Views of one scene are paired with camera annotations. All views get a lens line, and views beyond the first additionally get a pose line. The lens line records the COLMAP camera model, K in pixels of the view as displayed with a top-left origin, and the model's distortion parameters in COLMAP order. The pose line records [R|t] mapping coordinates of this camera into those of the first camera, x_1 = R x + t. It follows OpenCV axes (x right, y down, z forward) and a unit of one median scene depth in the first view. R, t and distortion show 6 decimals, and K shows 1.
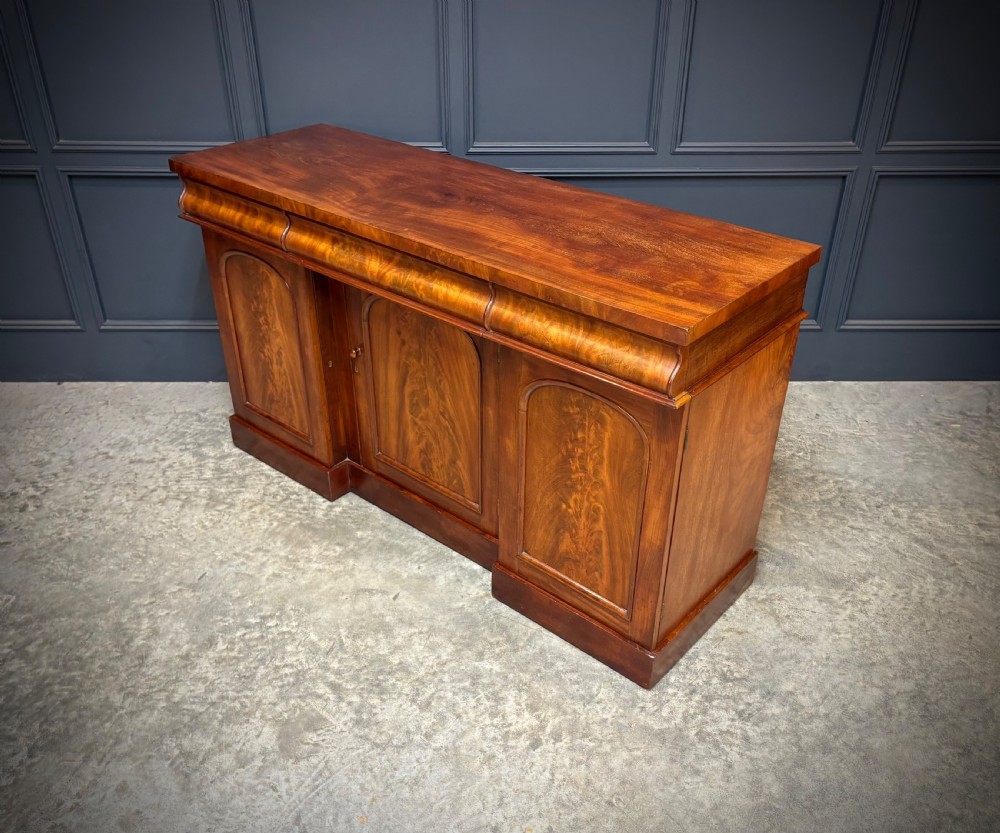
lens RADIAL K [[915.6, 0, 495.4], [0, 915.6, 439.0], [0, 0, 1]] dist [0.017705, 0.000000]
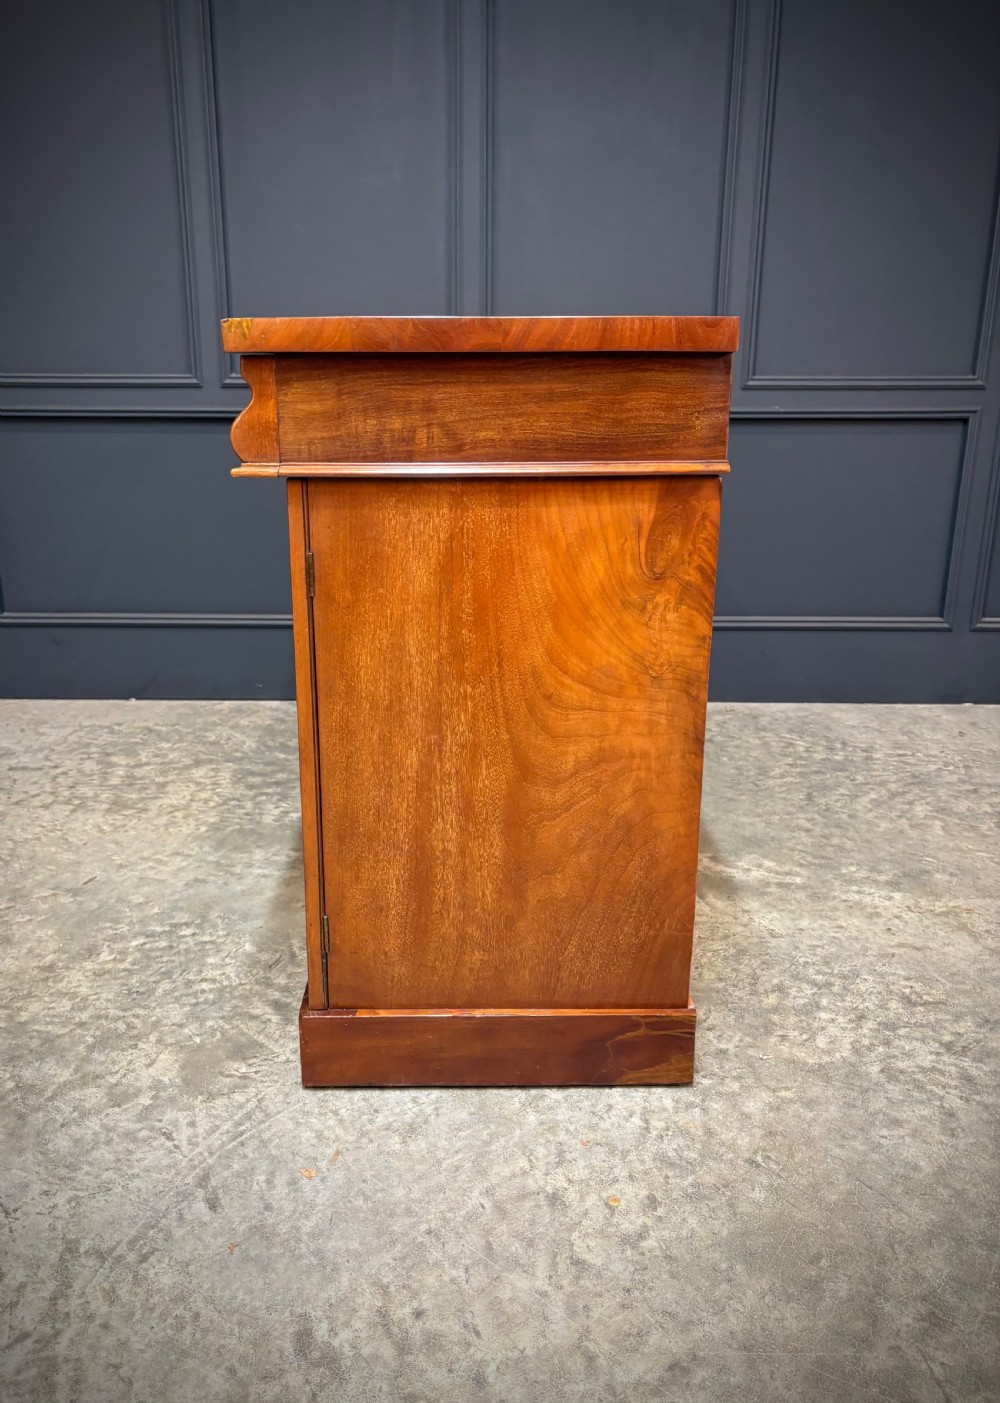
lens RADIAL K [[1079.4, 0, 464.5], [0, 1079.4, 698.7], [0, 0, 1]] dist [0.006856, 0.018509]
pose [[0.999858, 0.006407, -0.015597, -0.038814], [-0.010532, 0.959675, -0.280914, 0.266793], [0.013168, 0.281038, 0.959606, 0.234137]]
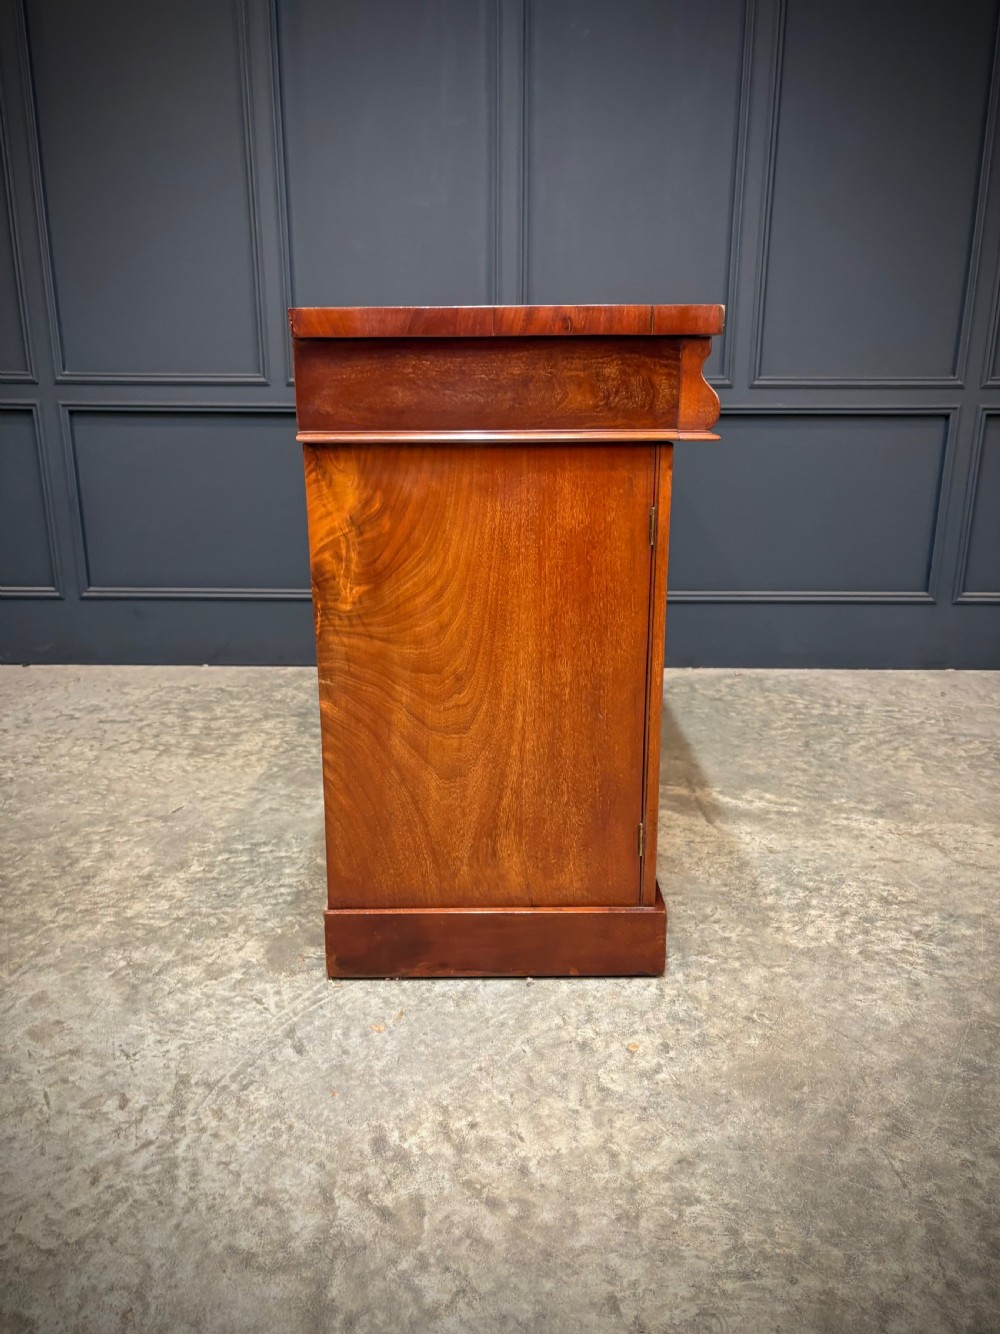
lens RADIAL K [[1015.8, 0, 502.8], [0, 1015.8, 695.9], [0, 0, 1]] dist [0.009882, 0.018122]
pose [[0.999932, 0.007116, -0.009195, -0.045450], [-0.009411, 0.959754, -0.280686, 0.326031], [0.006827, 0.280754, 0.959756, 0.177796]]
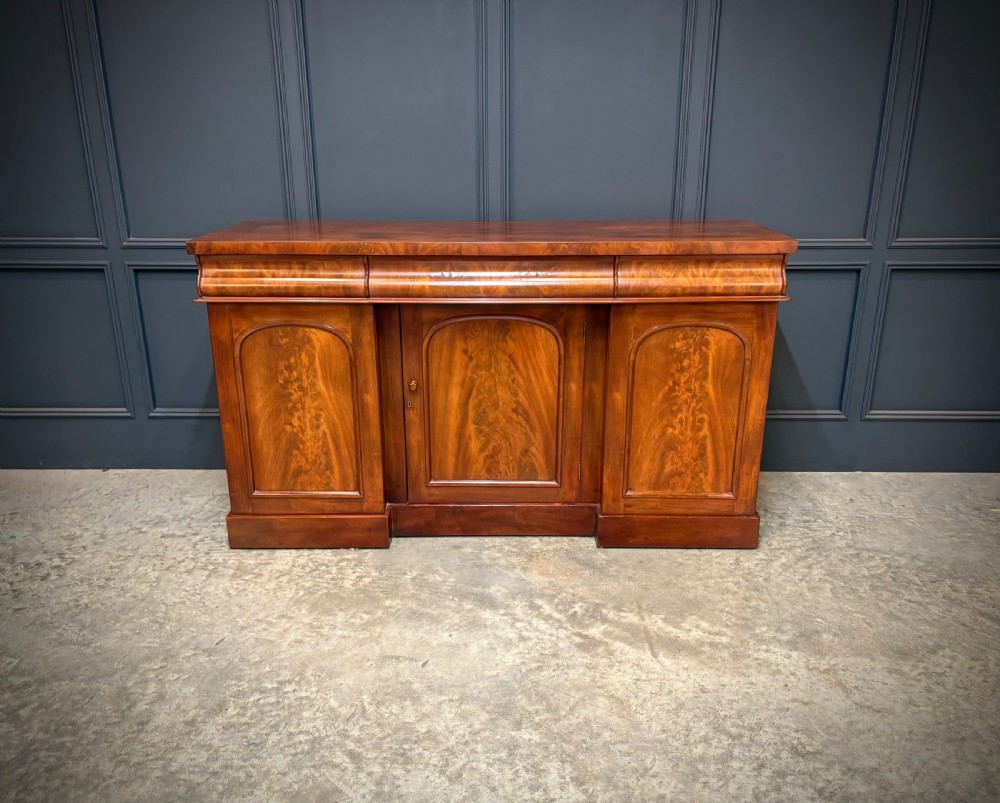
lens RADIAL K [[811.6, 0, 502.2], [0, 811.6, 407.3], [0, 0, 1]] dist [0.017009, 0.007888]
pose [[0.999819, 0.003354, -0.018710, -0.017697], [-0.007759, 0.970585, -0.240632, 0.127883], [0.017353, 0.240734, 0.970436, 0.153129]]
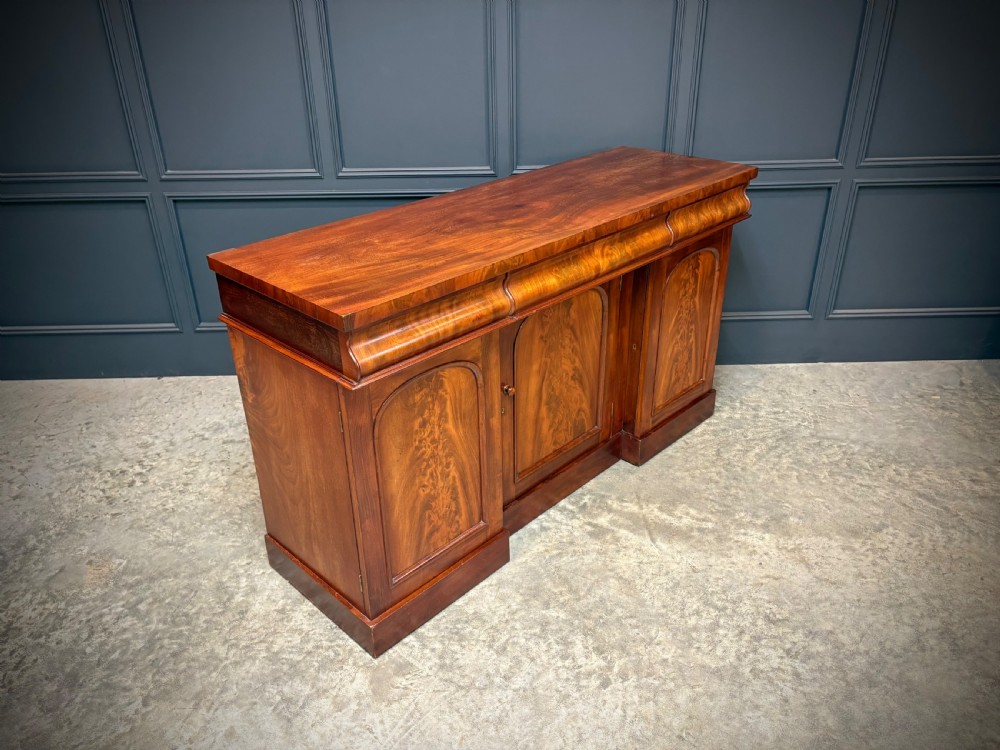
lens RADIAL K [[761.5, 0, 498.2], [0, 761.5, 371.5], [0, 0, 1]] dist [0.009882, 0.018122]
pose [[0.999779, -0.020366, 0.005247, -0.074581], [0.020740, 0.996116, -0.085574, 0.033076], [-0.003484, 0.085664, 0.996318, 0.053679]]
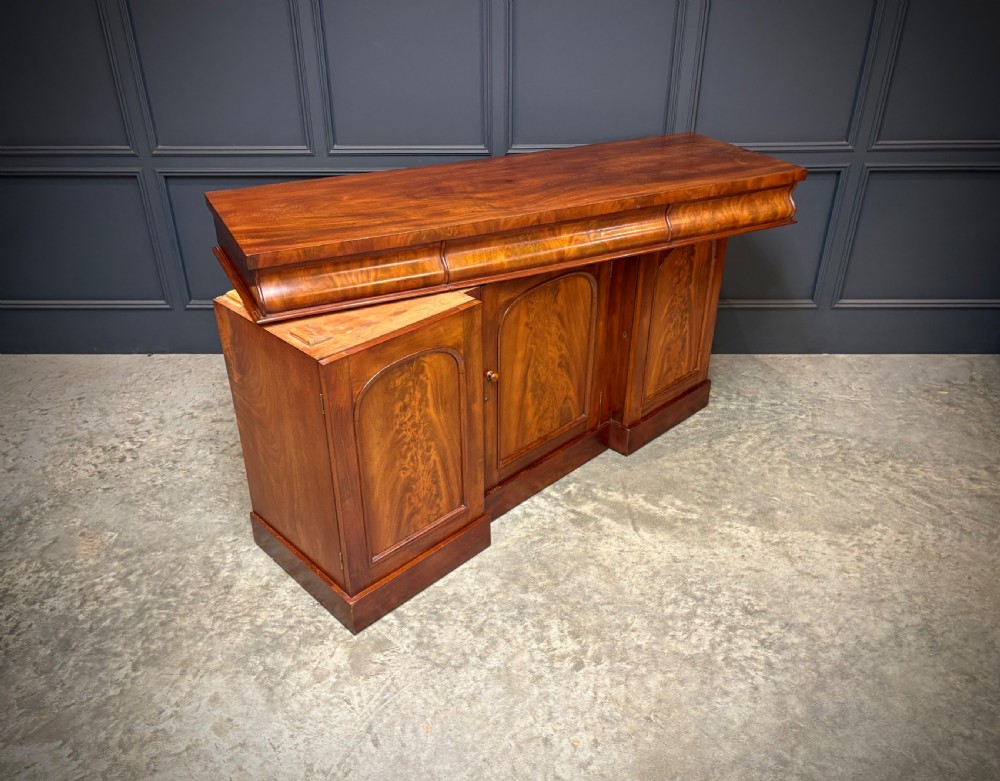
lens RADIAL K [[806.5, 0, 473.3], [0, 806.5, 387.5], [0, 0, 1]] dist [0.010295, 0.024910]
pose [[0.999413, 0.002405, -0.034168, -0.047012], [-0.003888, 0.999050, -0.043409, 0.033233], [0.034031, 0.043517, 0.998473, -0.001826]]
